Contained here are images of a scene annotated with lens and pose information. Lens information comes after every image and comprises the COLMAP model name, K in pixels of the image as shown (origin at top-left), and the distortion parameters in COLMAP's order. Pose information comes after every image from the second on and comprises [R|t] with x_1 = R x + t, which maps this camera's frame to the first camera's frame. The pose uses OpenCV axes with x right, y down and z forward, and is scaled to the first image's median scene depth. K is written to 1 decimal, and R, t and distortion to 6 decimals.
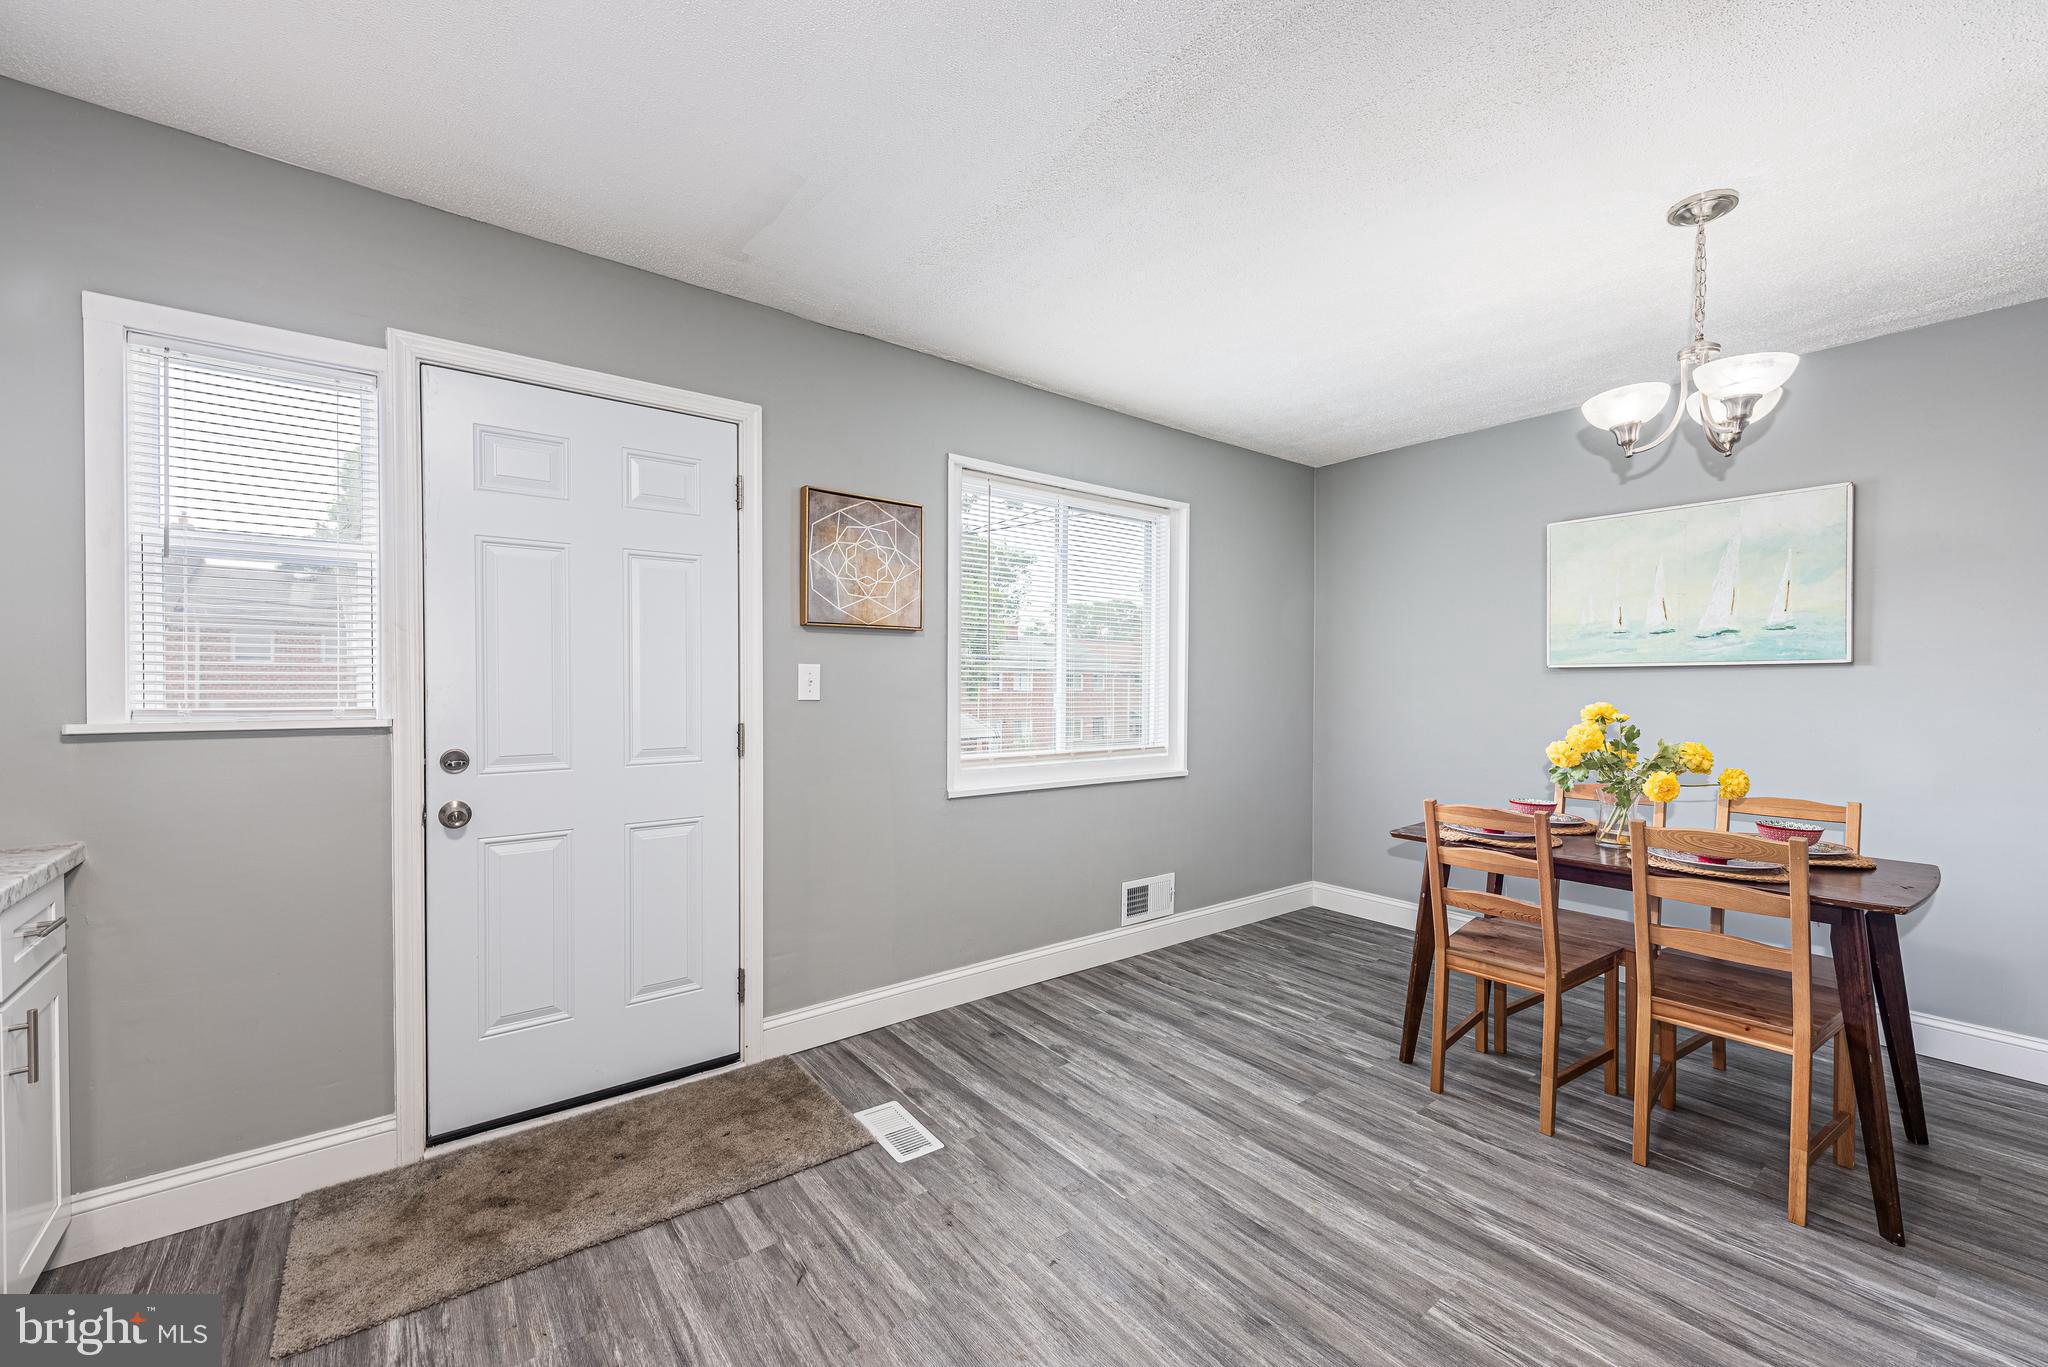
lens RADIAL K [[809.1, 0, 1021.5], [0, 809.1, 685.6], [0, 0, 1]] dist [0.002820, 0.000067]
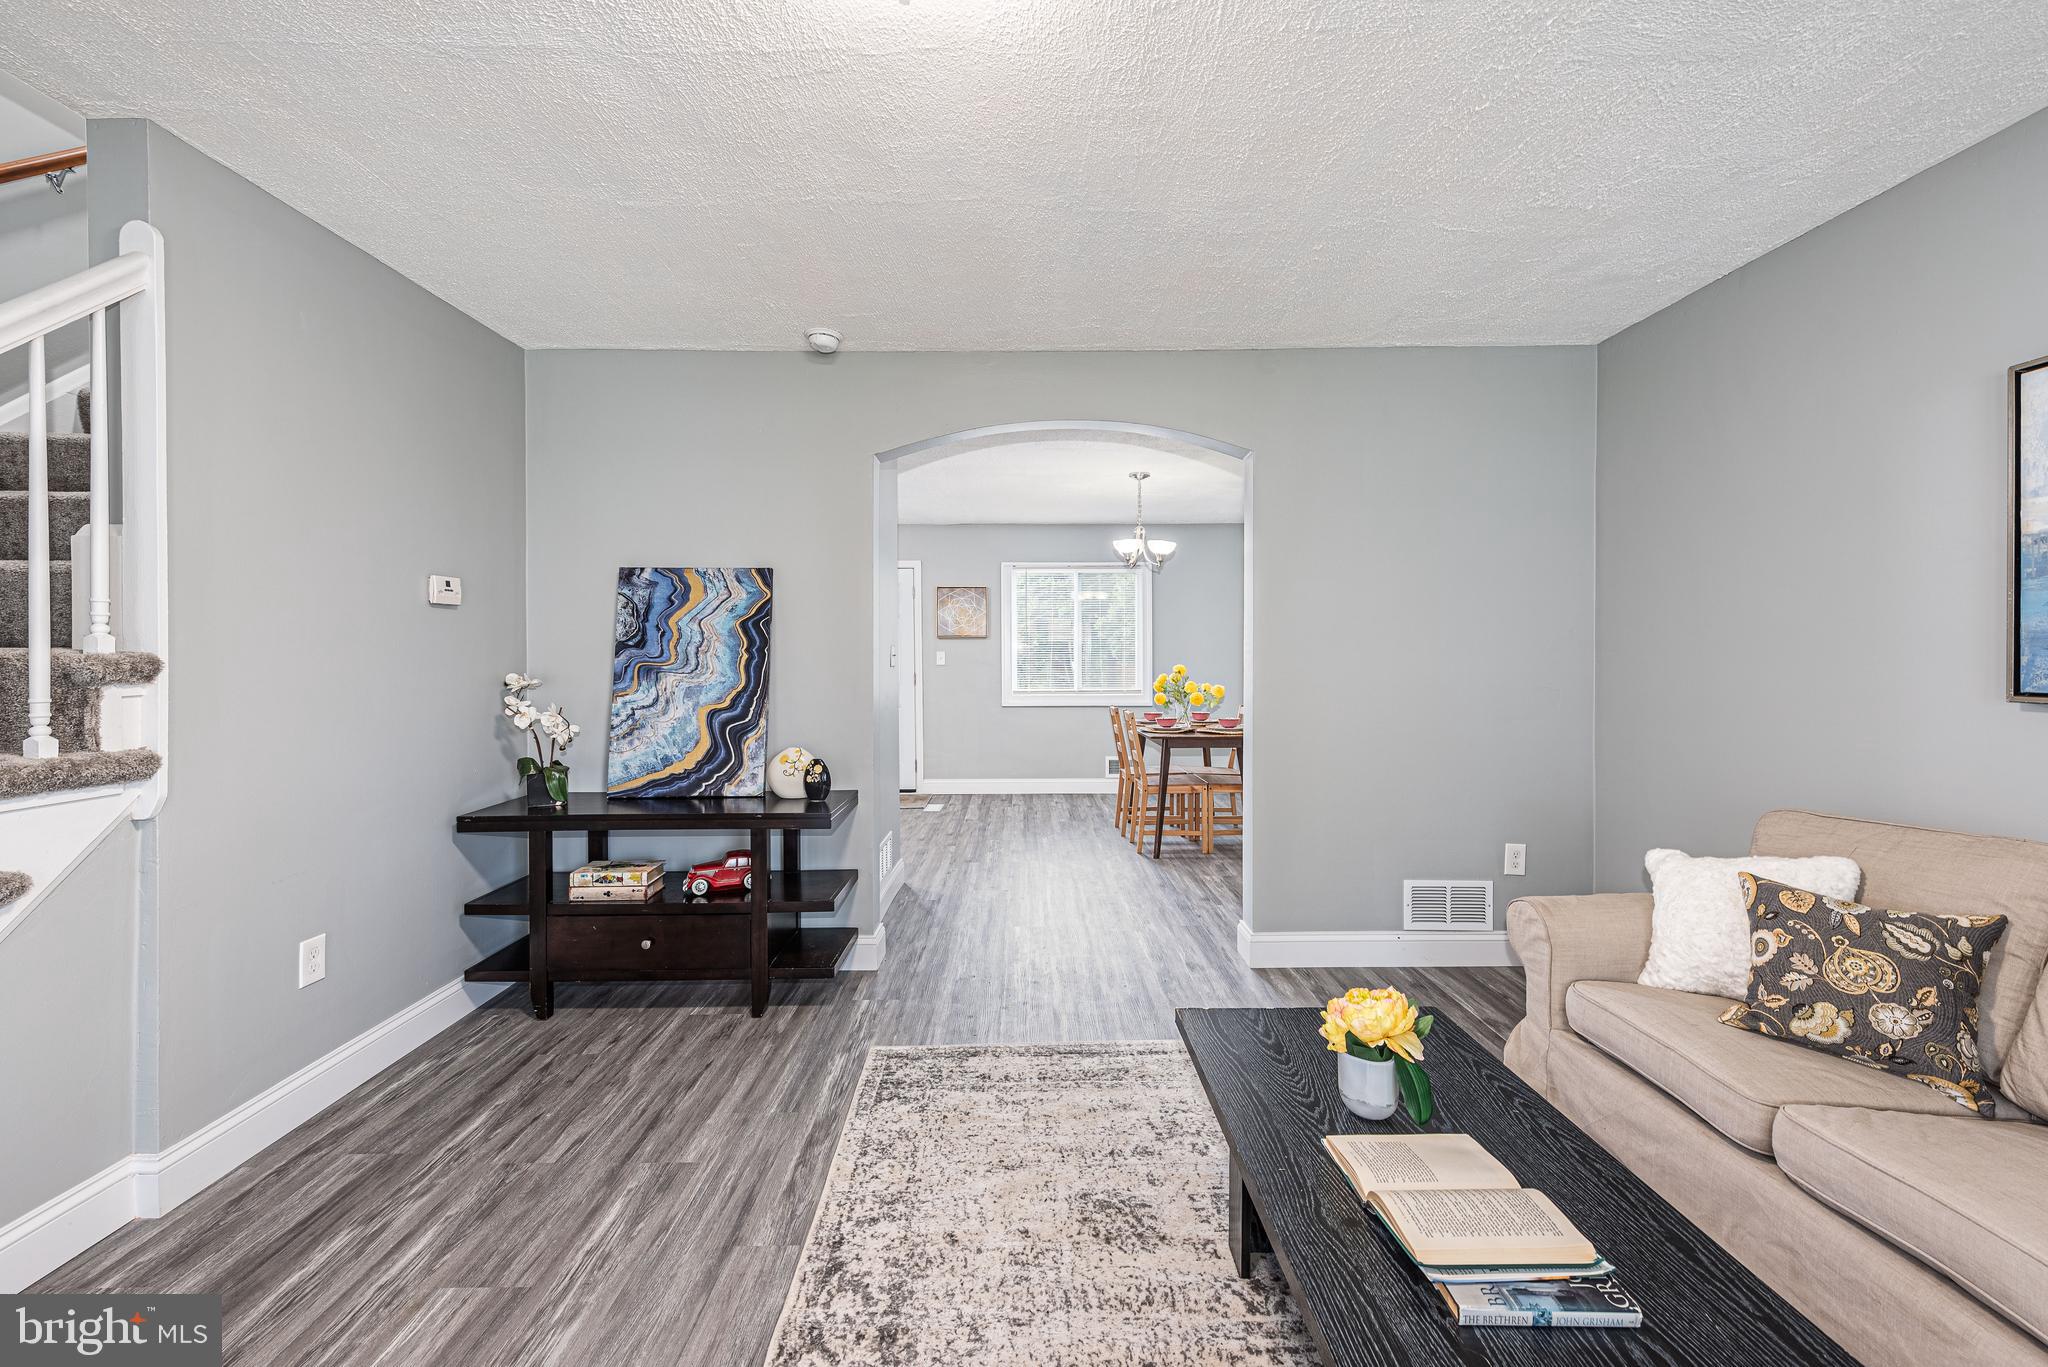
lens RADIAL K [[814.3, 0, 1017.3], [0, 814.3, 669.0], [0, 0, 1]] dist [0.003301, -0.000094]
pose [[0.800001, -0.003674, -0.599988, 0.953592], [0.004987, 0.999987, 0.000527, 0.019010], [0.599978, -0.003414, 0.800009, -0.617297]]
